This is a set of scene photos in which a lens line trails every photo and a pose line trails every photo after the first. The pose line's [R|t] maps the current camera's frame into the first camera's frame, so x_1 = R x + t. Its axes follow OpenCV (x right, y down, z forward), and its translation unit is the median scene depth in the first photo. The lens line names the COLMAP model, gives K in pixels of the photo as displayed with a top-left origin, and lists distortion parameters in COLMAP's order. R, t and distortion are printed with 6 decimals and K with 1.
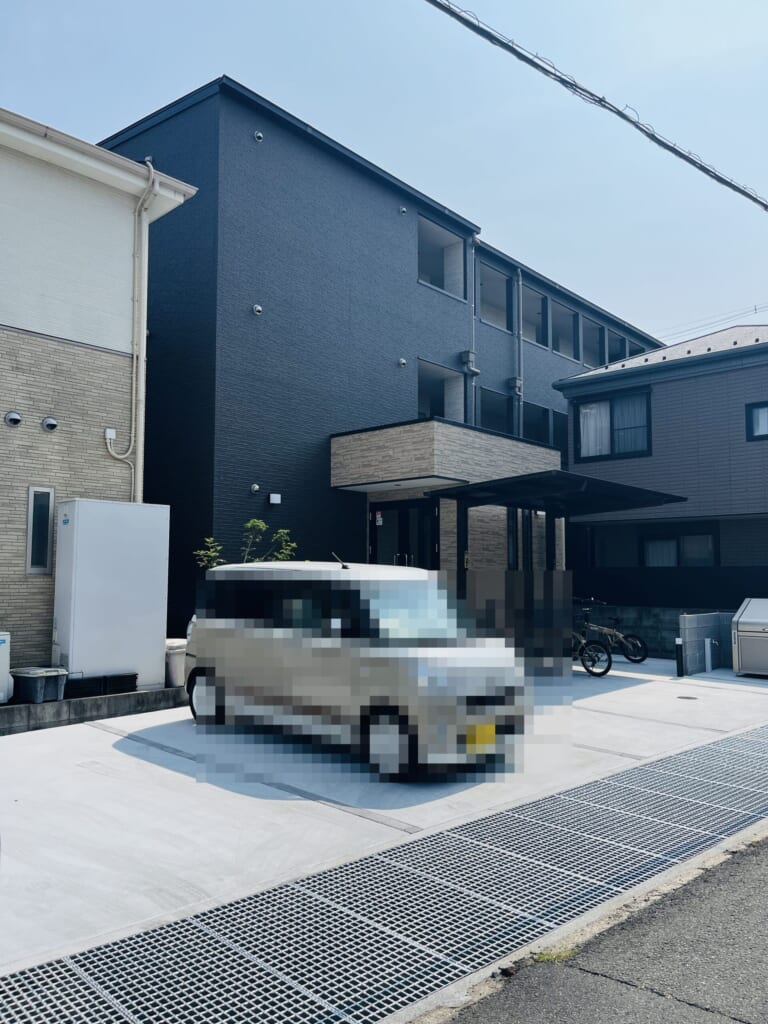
lens RADIAL K [[770.9, 0, 384.9], [0, 770.9, 517.3], [0, 0, 1]] dist [0.019626, -0.005211]
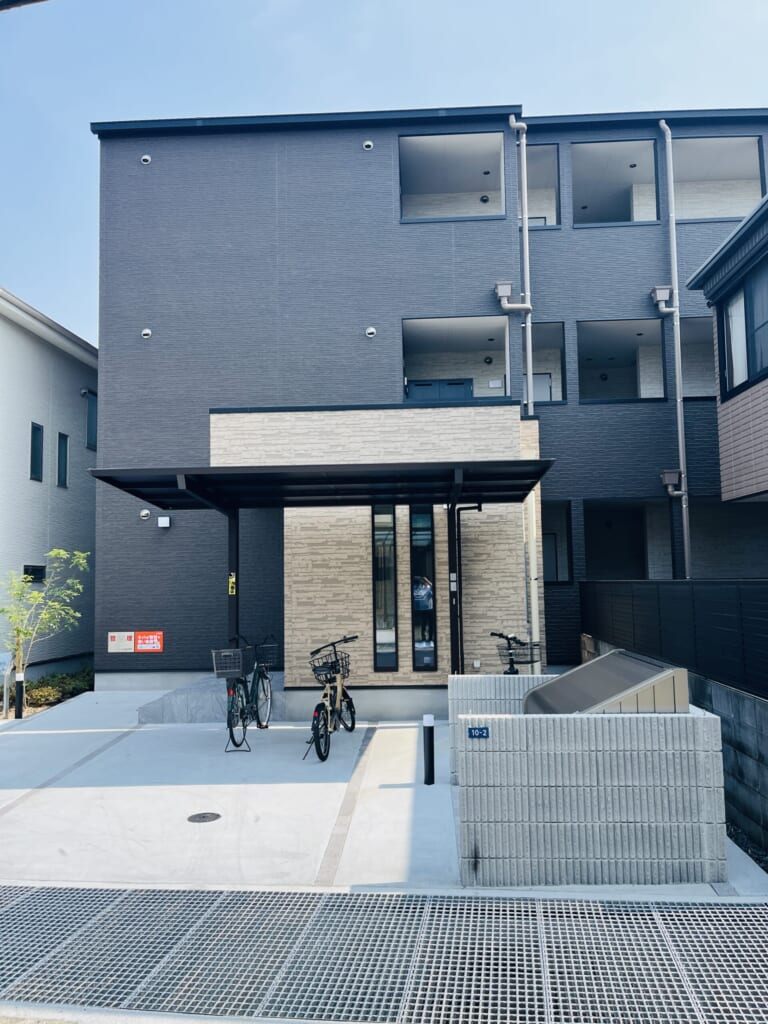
lens RADIAL K [[770.9, 0, 389.8], [0, 770.9, 518.0], [0, 0, 1]] dist [0.019626, -0.005211]
pose [[0.640202, -0.079438, -0.764088, 0.690001], [0.083244, 0.995956, -0.033796, 0.024040], [0.763683, -0.041970, 0.644226, 0.530479]]
